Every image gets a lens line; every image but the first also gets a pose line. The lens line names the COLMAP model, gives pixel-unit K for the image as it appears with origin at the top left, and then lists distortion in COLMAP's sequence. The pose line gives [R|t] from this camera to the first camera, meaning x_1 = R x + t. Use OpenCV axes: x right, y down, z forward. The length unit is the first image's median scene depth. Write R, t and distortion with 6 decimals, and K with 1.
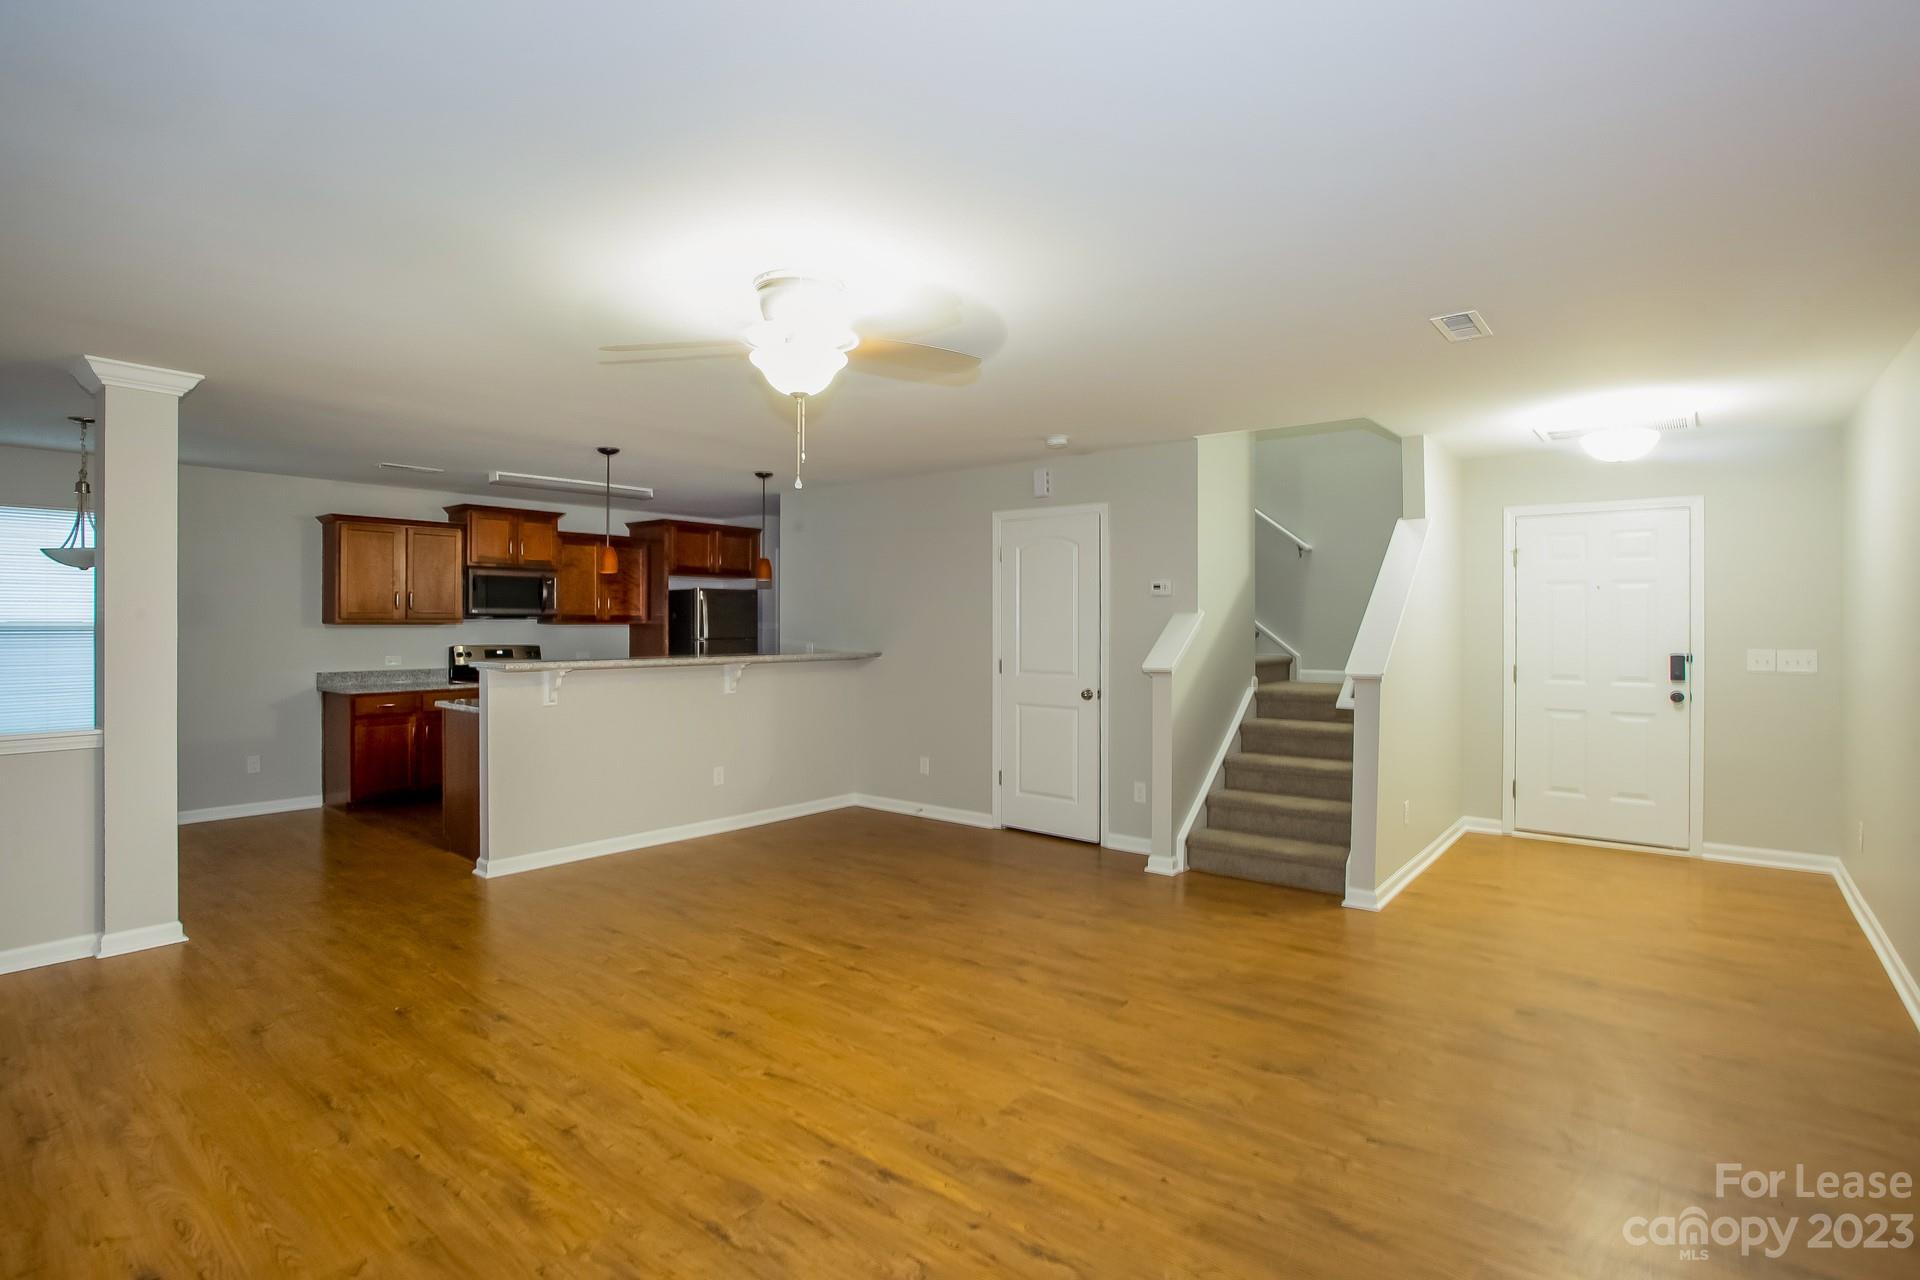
lens RADIAL K [[945.3, 0, 956.7], [0, 945.3, 627.2], [0, 0, 1]] dist [-0.069252, 0.032428]
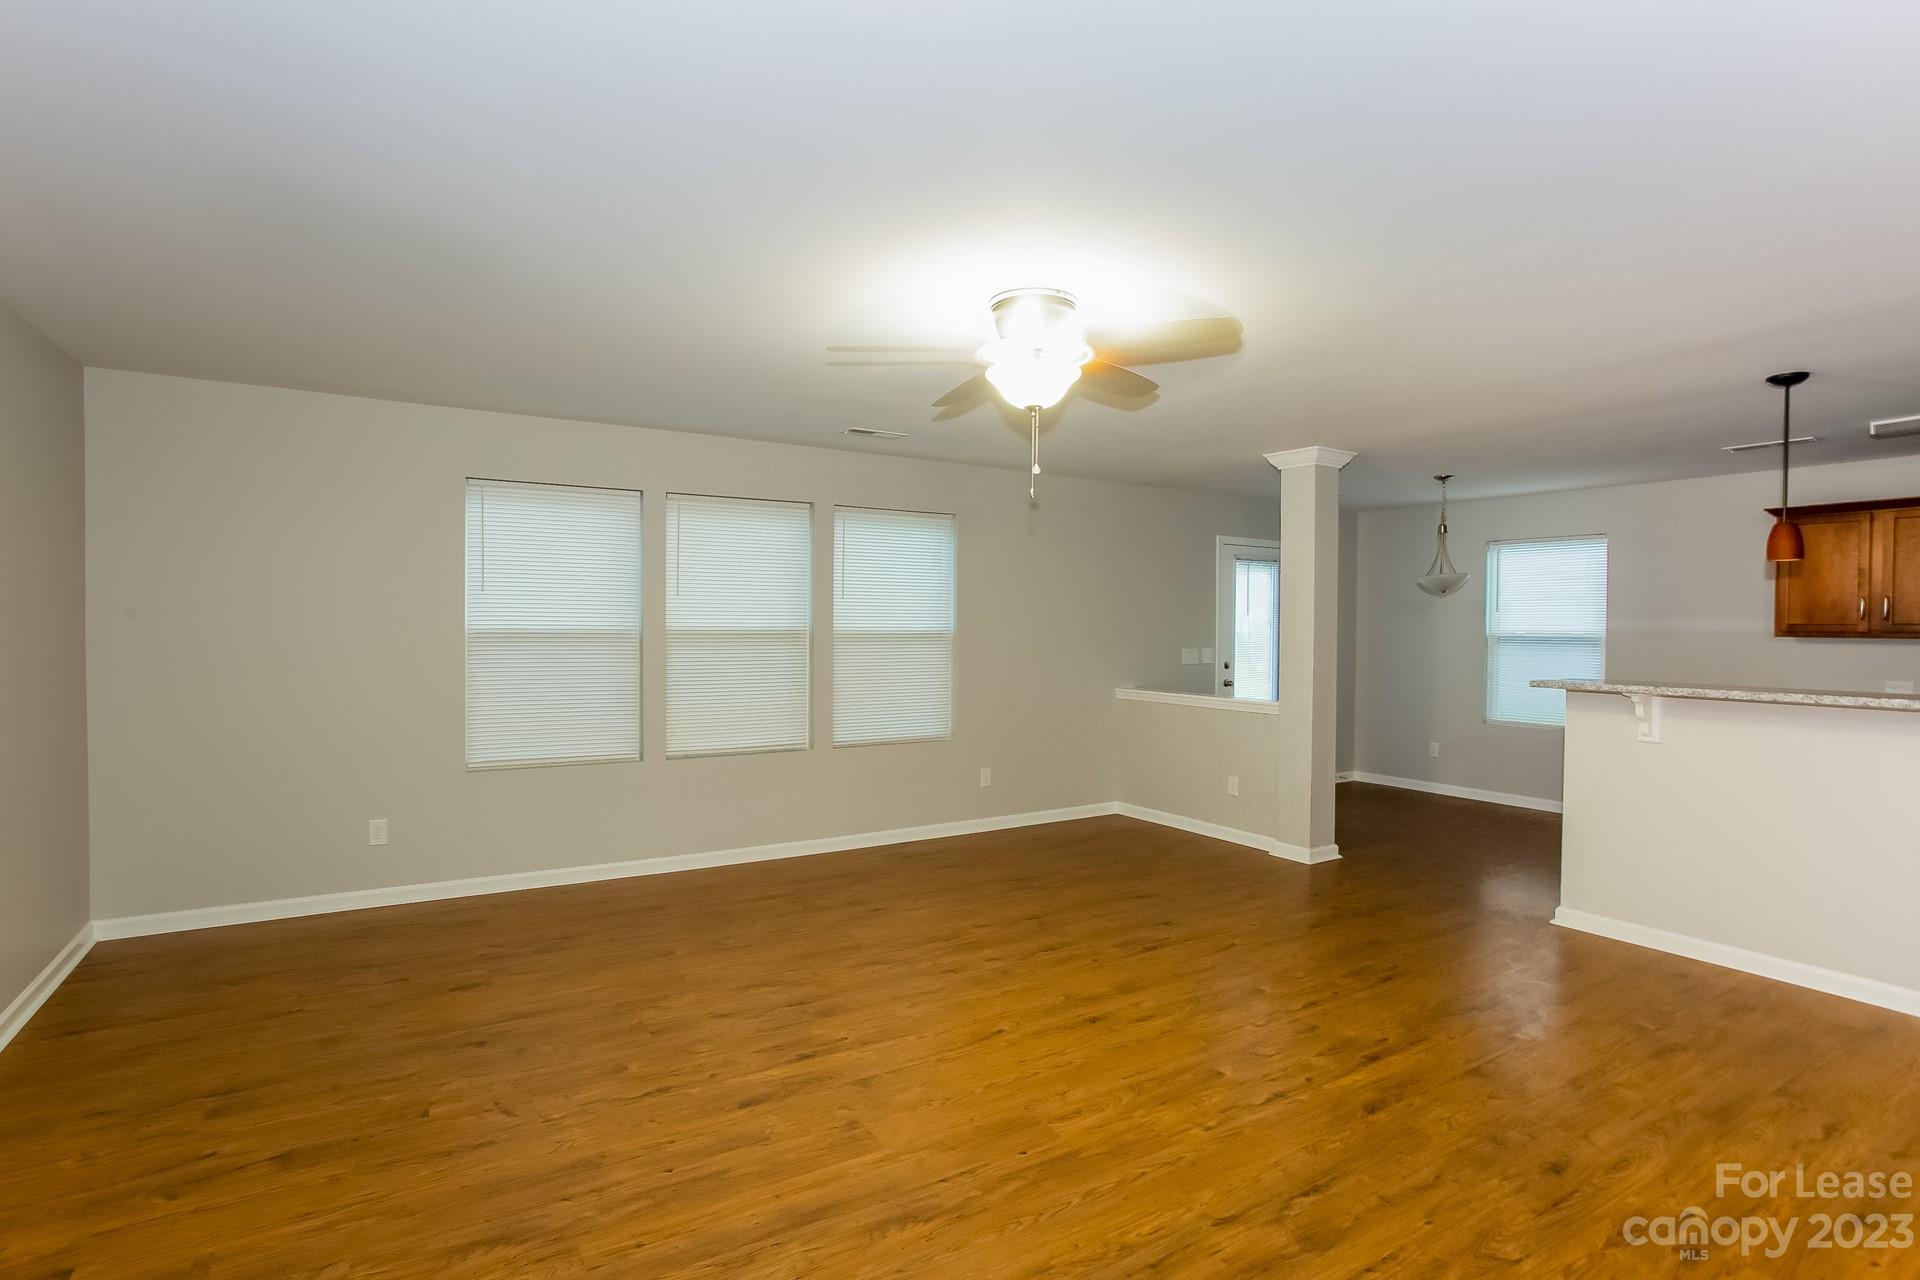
lens RADIAL K [[945.3, 0, 956.7], [0, 945.3, 627.2], [0, 0, 1]] dist [-0.069252, 0.032428]
pose [[-0.323541, -0.005705, -0.946197, 0.816860], [-0.014916, 0.999888, -0.000929, -0.000429], [0.946097, 0.013813, -0.323589, 1.220472]]
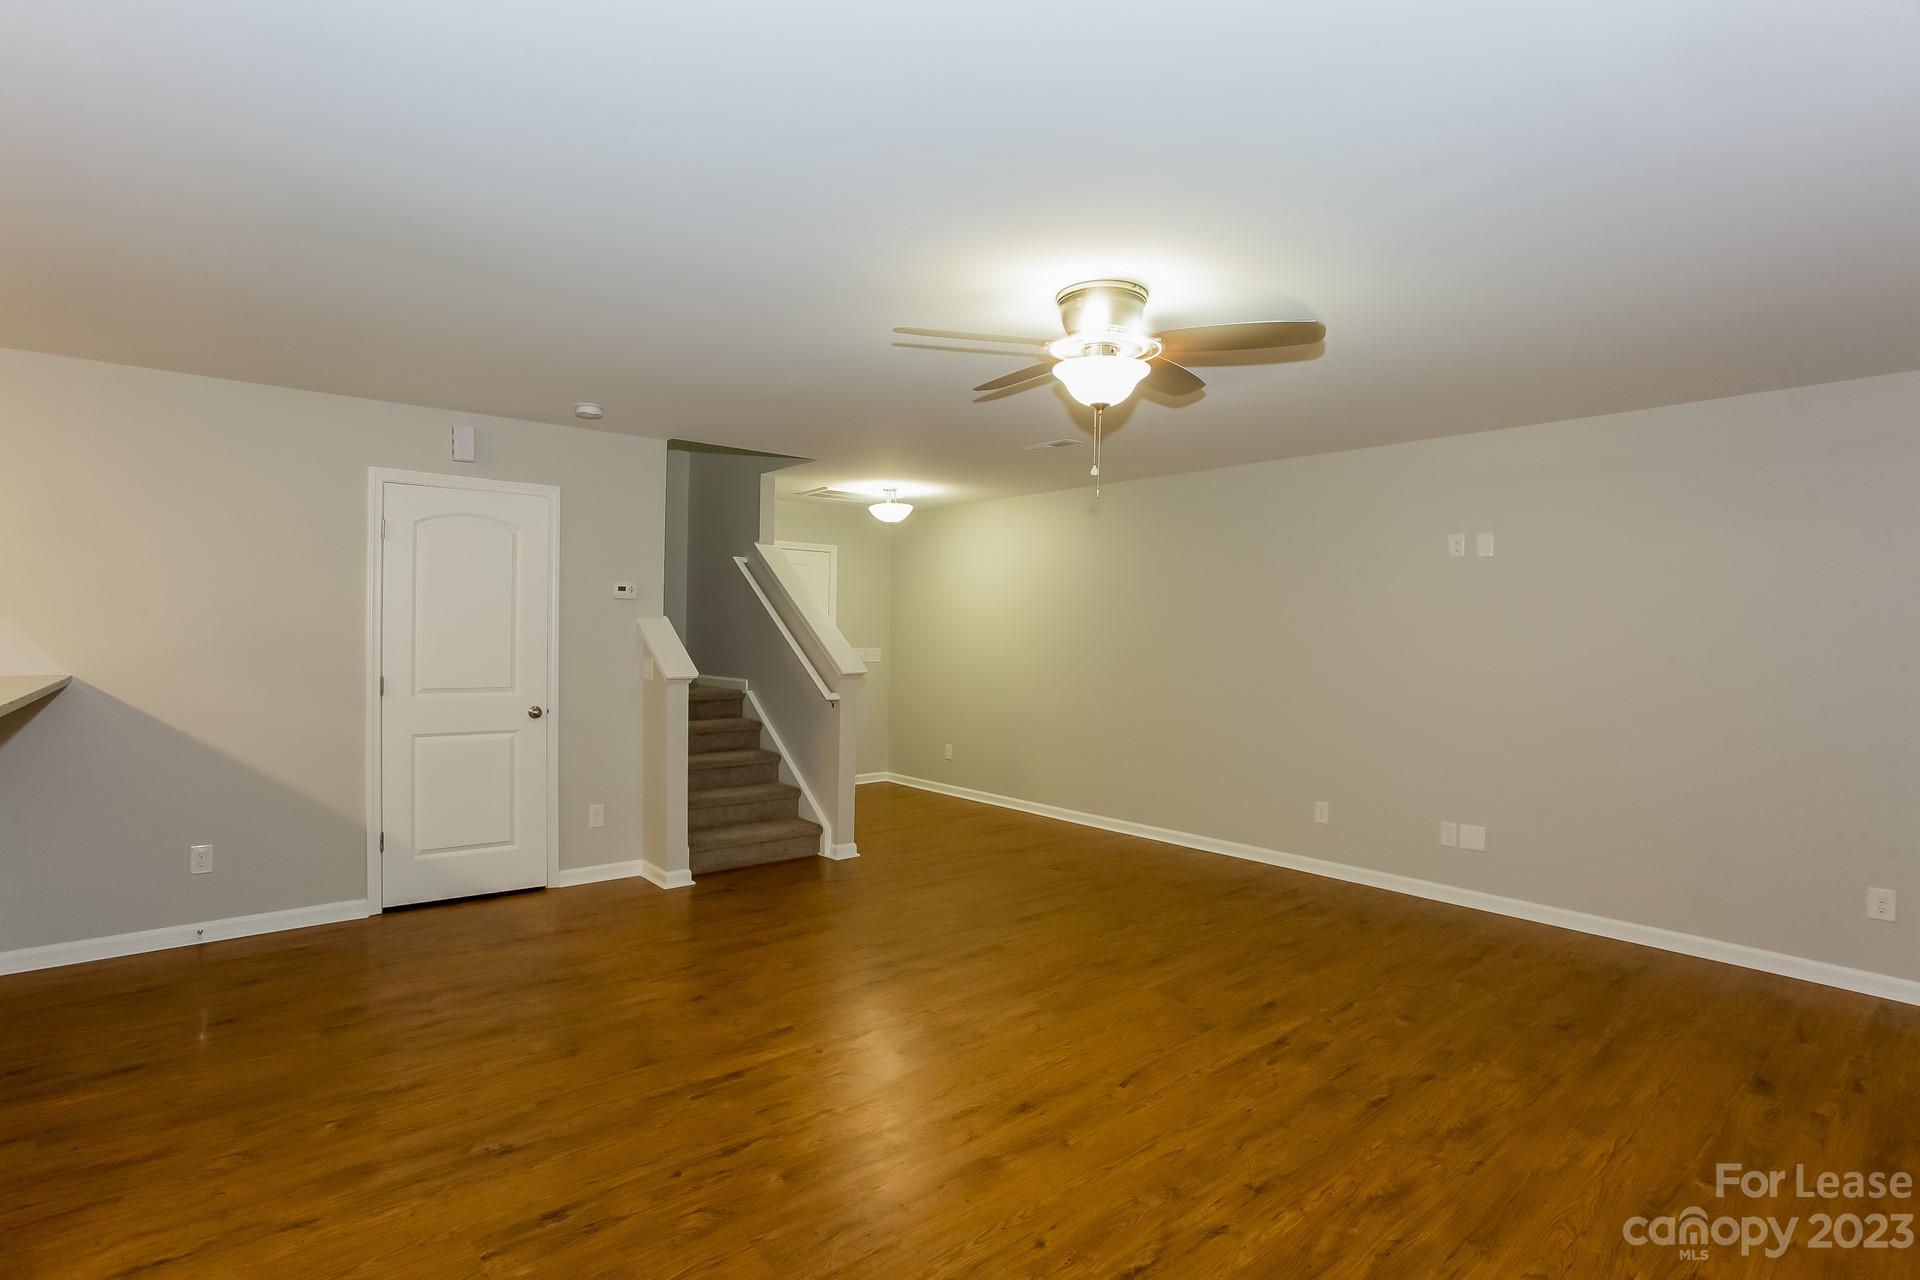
lens RADIAL K [[919.4, 0, 960.0], [0, 919.4, 640.0], [0, 0, 1]] dist [-0.073963, 0.039753]
pose [[0.186951, -0.010406, 0.982314, -1.117266], [-0.008586, 0.999888, 0.012226, -0.011895], [-0.982332, -0.010719, 0.186841, 0.931105]]
